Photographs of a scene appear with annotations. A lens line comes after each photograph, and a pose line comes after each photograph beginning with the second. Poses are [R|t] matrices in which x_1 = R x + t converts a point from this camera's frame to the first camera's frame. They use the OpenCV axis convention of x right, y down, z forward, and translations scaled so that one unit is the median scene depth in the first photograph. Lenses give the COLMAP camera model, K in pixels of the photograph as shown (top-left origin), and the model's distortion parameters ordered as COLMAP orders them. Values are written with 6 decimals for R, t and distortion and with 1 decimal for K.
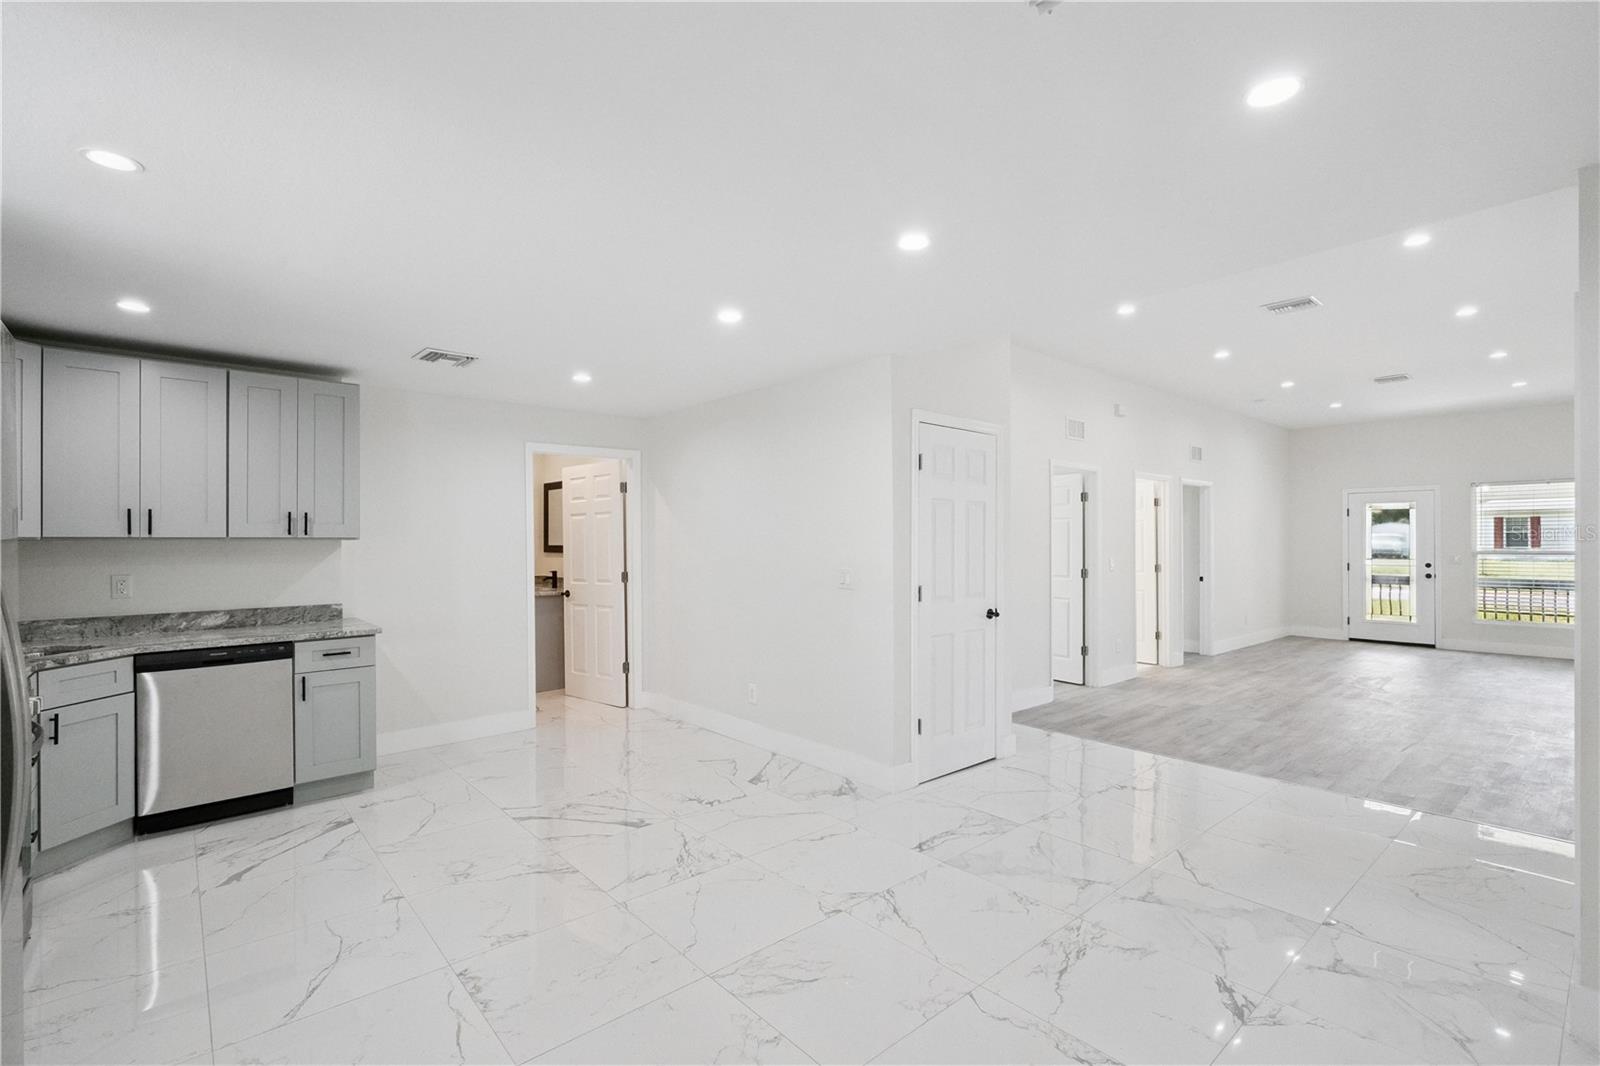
lens RADIAL K [[730.3, 0, 803.8], [0, 730.3, 535.0], [0, 0, 1]] dist [0.001231, -0.000631]
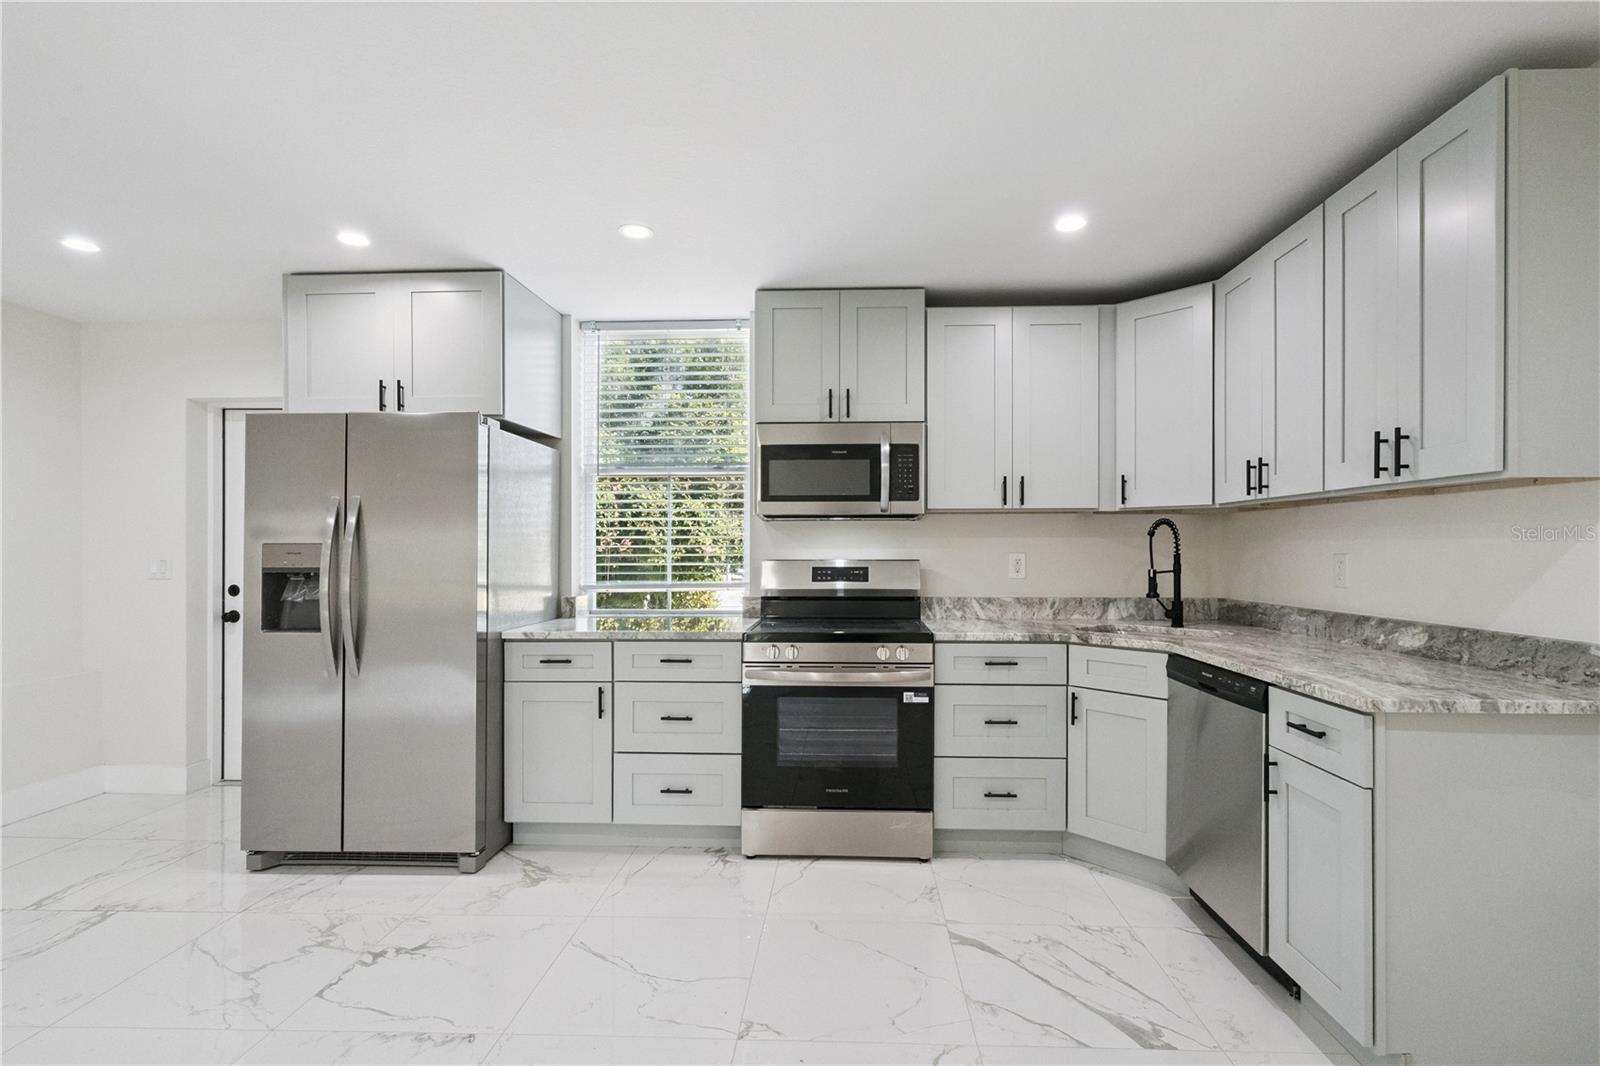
lens RADIAL K [[730.3, 0, 815.5], [0, 730.3, 541.8], [0, 0, 1]] dist [0.001231, -0.000631]
pose [[-0.684645, -0.000281, -0.728876, -0.086707], [0.009888, 0.999904, -0.009674, 0.043859], [0.728809, -0.013830, -0.684577, 1.075040]]
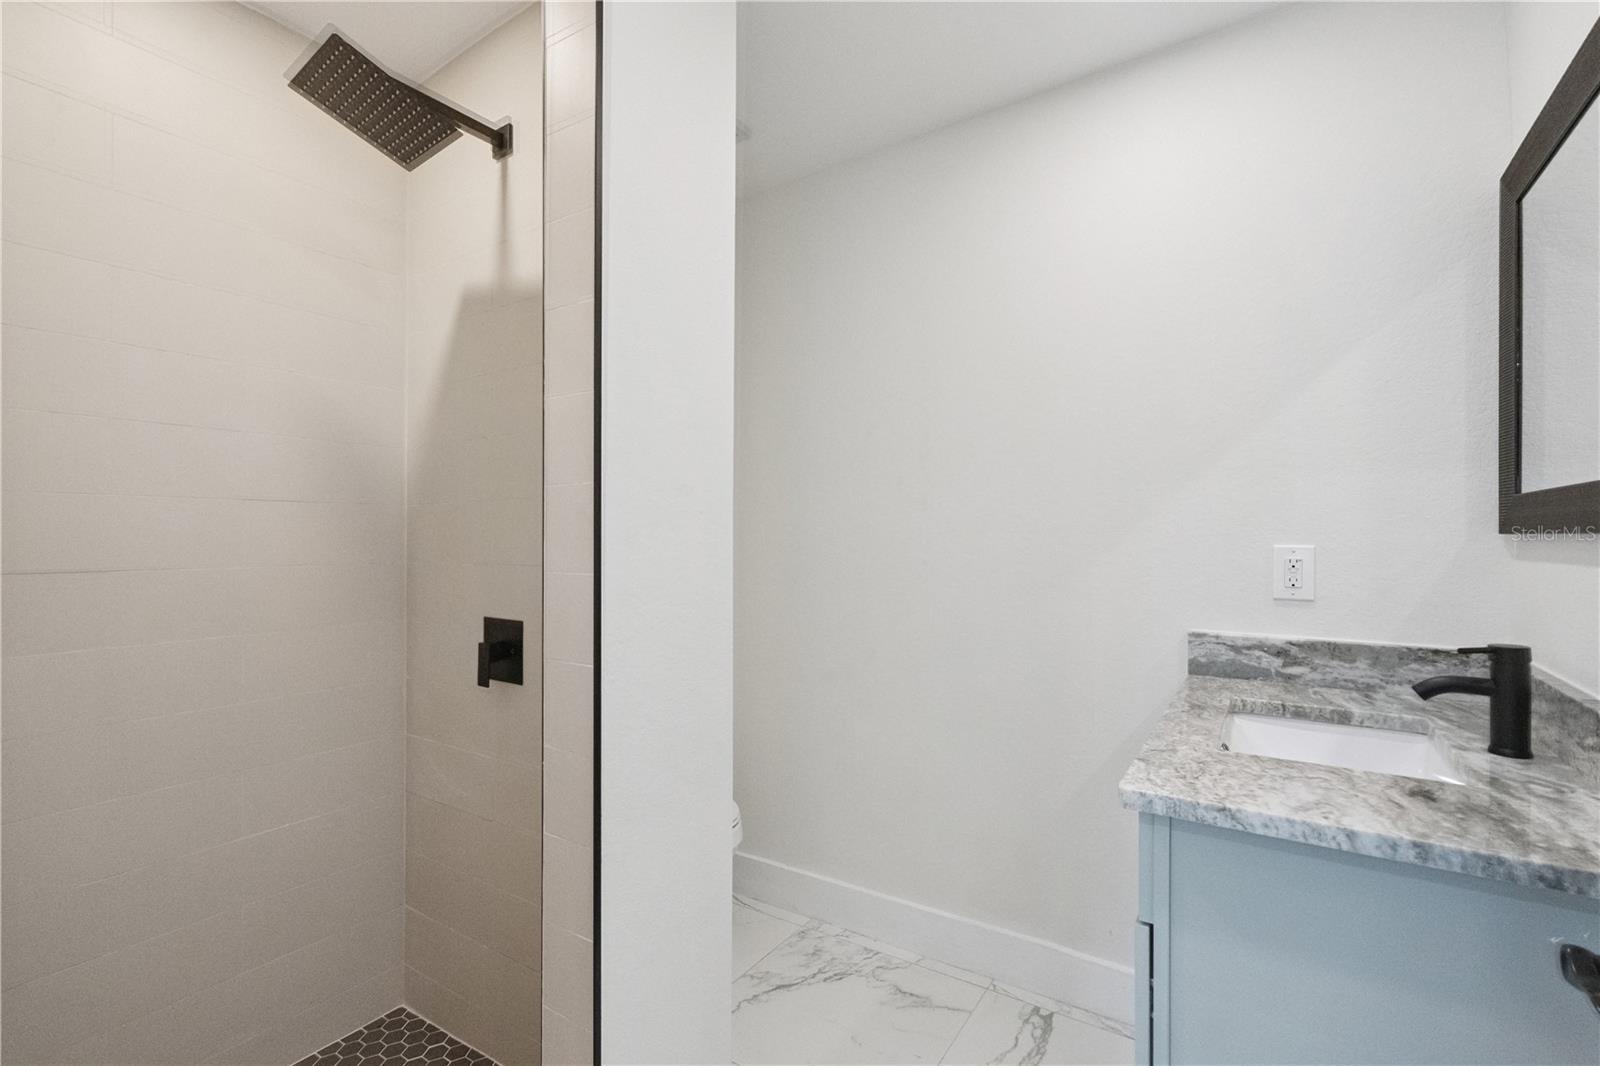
lens RADIAL K [[730.3, 0, 785.6], [0, 730.3, 537.3], [0, 0, 1]] dist [0.001231, -0.000631]
pose [[0.249580, 0.000233, -0.968354, -0.408150], [0.008247, 0.999963, 0.002366, 0.042925], [0.968319, -0.008576, 0.249568, 1.452605]]
